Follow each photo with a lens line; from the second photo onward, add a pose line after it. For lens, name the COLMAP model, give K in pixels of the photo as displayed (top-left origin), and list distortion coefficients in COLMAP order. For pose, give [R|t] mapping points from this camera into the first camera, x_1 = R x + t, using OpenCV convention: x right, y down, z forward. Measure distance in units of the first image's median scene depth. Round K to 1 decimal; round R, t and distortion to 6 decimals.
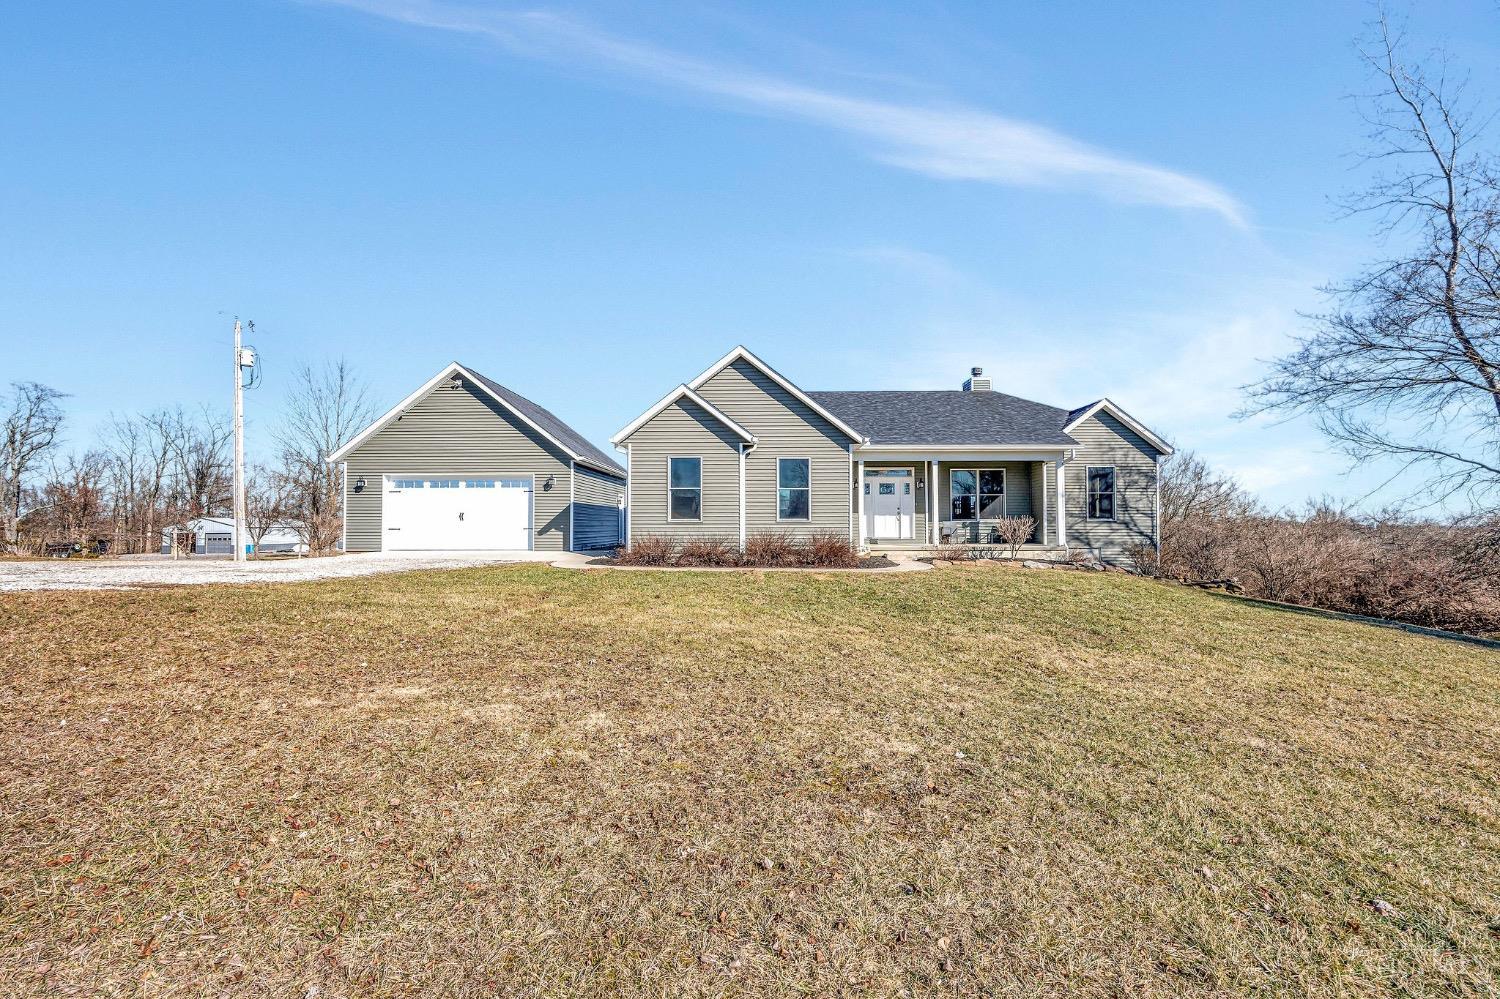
lens RADIAL K [[606.5, 0, 747.8], [0, 606.5, 515.3], [0, 0, 1]] dist [0.006900, -0.000385]
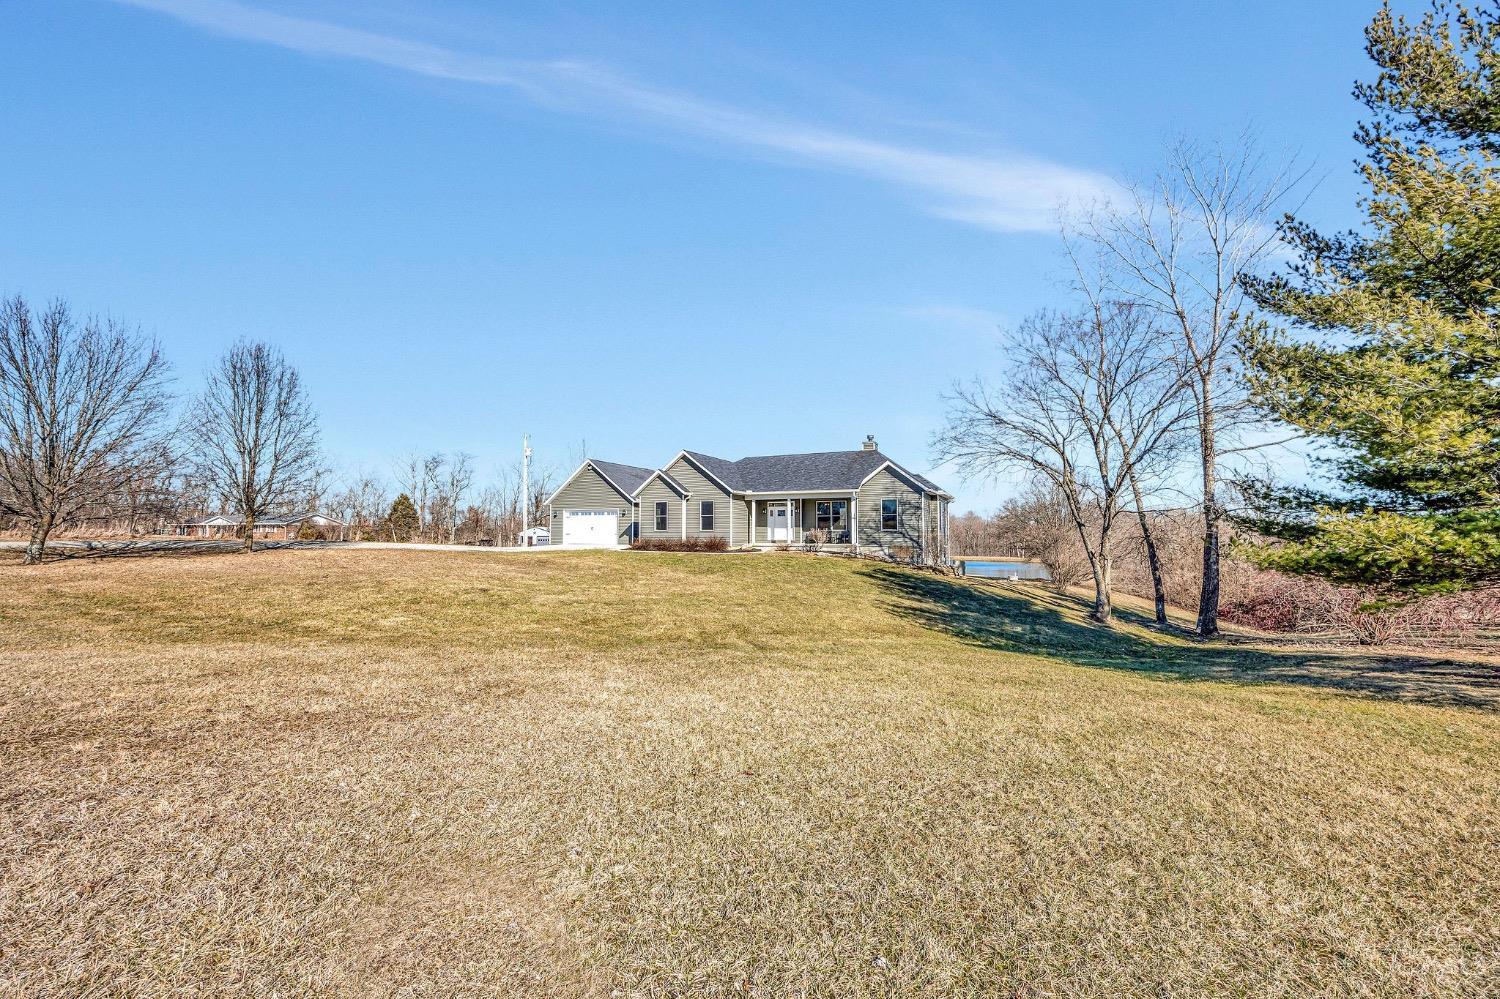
lens RADIAL K [[606.5, 0, 741.6], [0, 606.5, 498.4], [0, 0, 1]] dist [0.006900, -0.000385]
pose [[0.906113, -0.020204, -0.422552, 0.941560], [0.002943, 0.999136, -0.041463, -0.013526], [0.423025, 0.036327, 0.905390, -0.751724]]
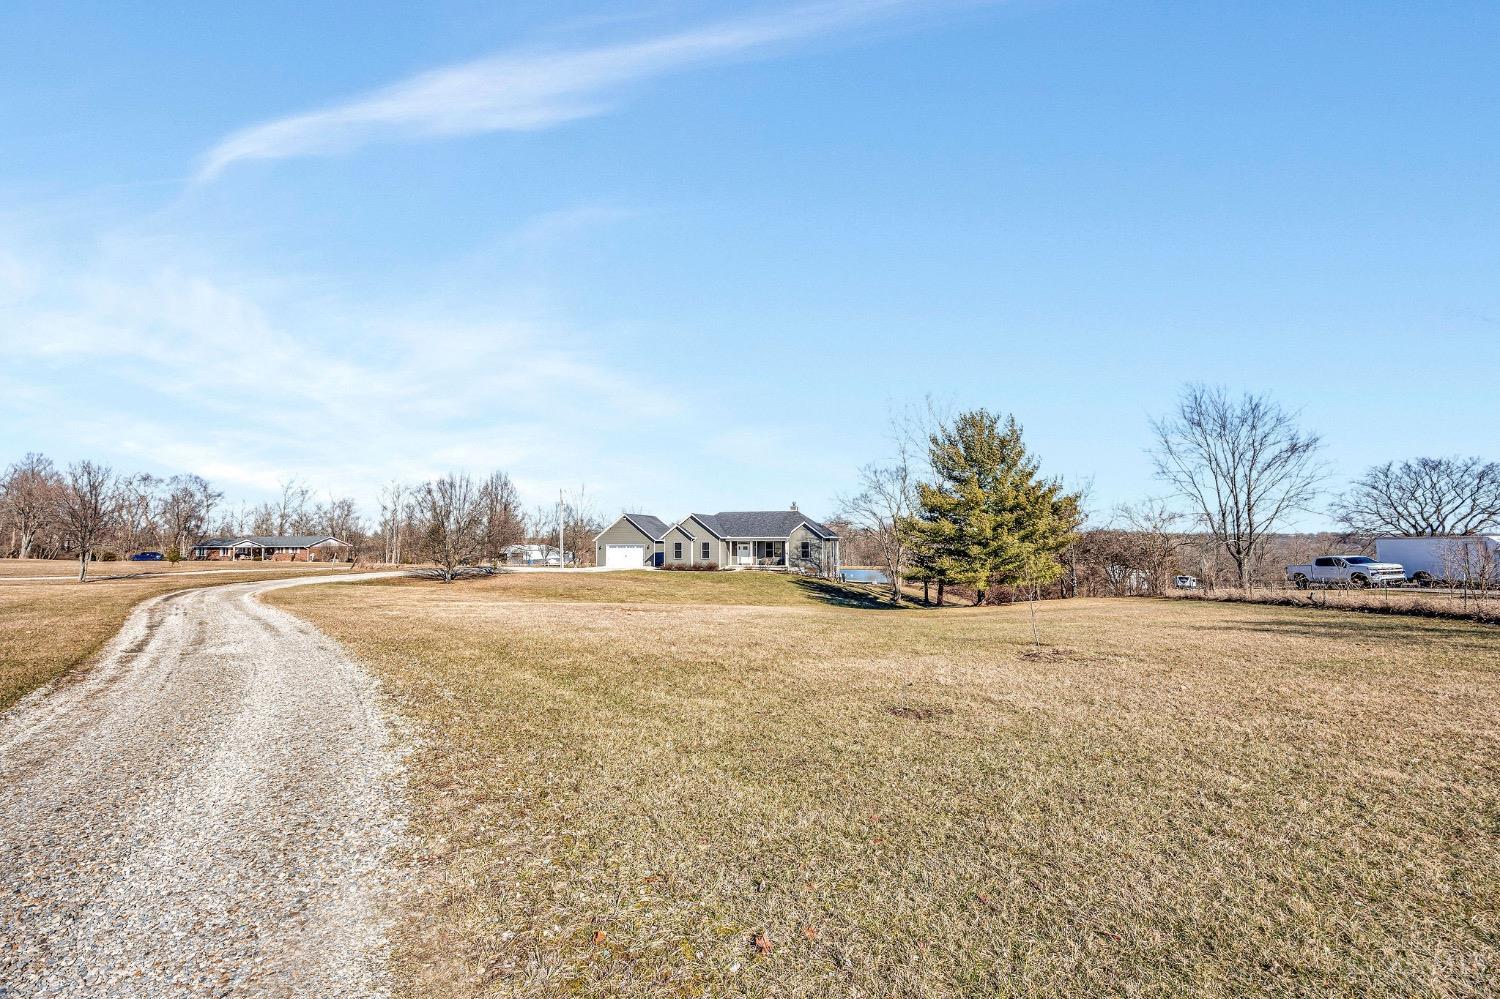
lens RADIAL K [[606.5, 0, 745.4], [0, 606.5, 501.4], [0, 0, 1]] dist [0.006900, -0.000385]
pose [[0.958658, -0.018133, -0.283982, 1.214317], [0.003681, 0.998674, -0.051342, -0.134314], [0.284536, 0.048174, 0.957454, -2.228131]]
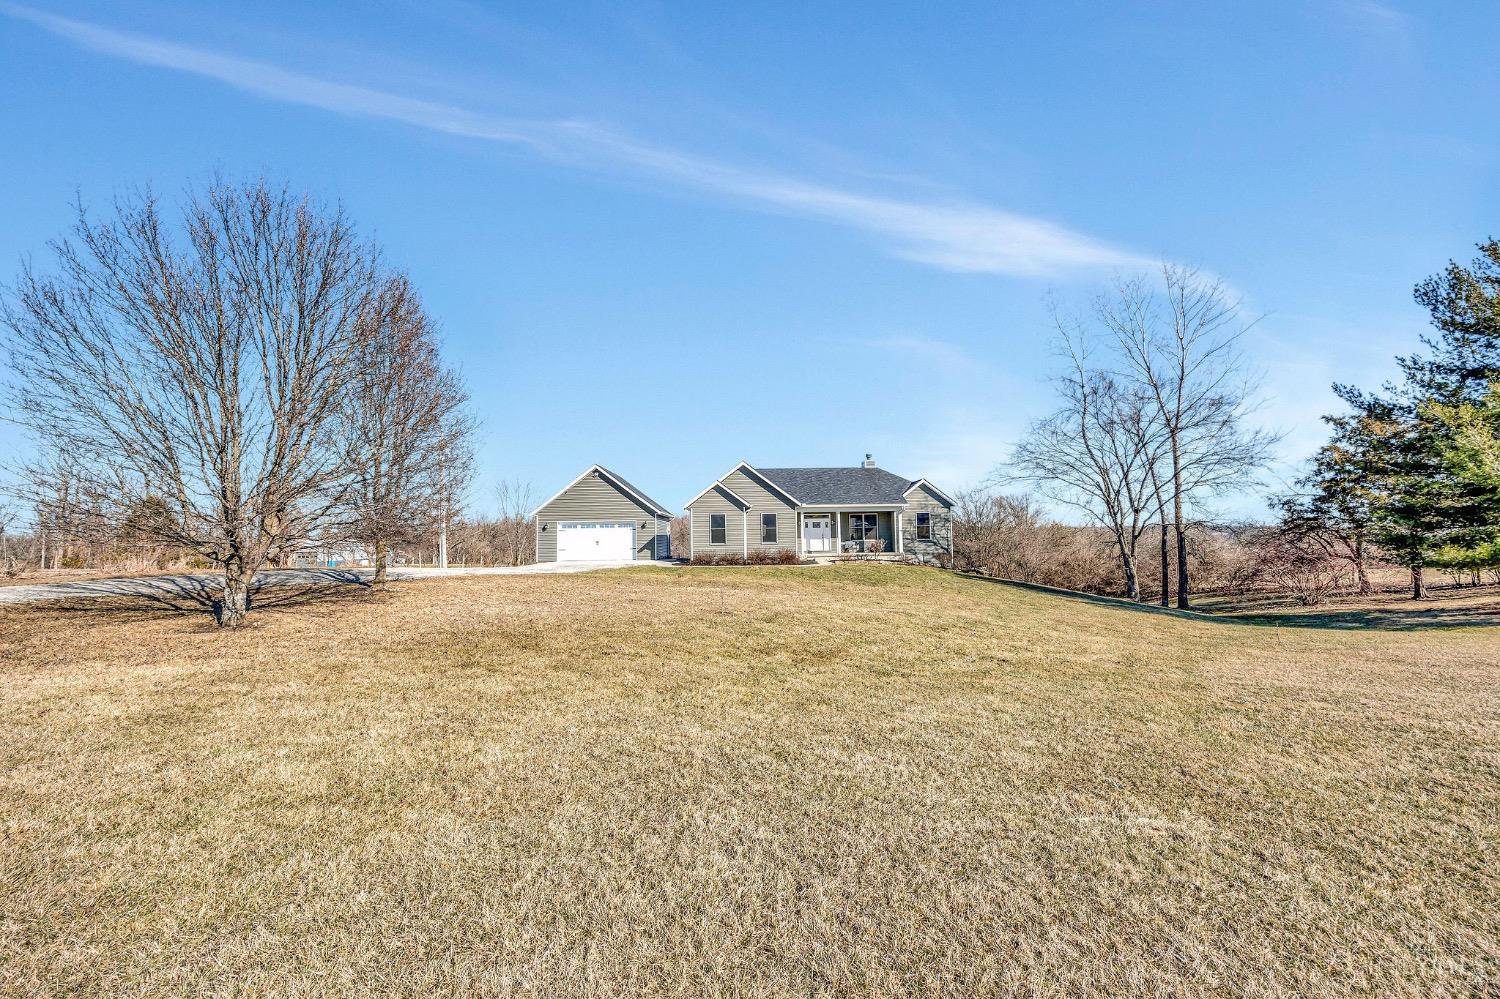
lens RADIAL K [[606.5, 0, 747.5], [0, 606.5, 485.5], [0, 0, 1]] dist [0.006900, -0.000385]
pose [[0.998538, -0.009070, 0.053281, -0.096010], [0.012523, 0.997817, -0.064834, -0.049323], [-0.052577, 0.065407, 0.996473, -0.966489]]
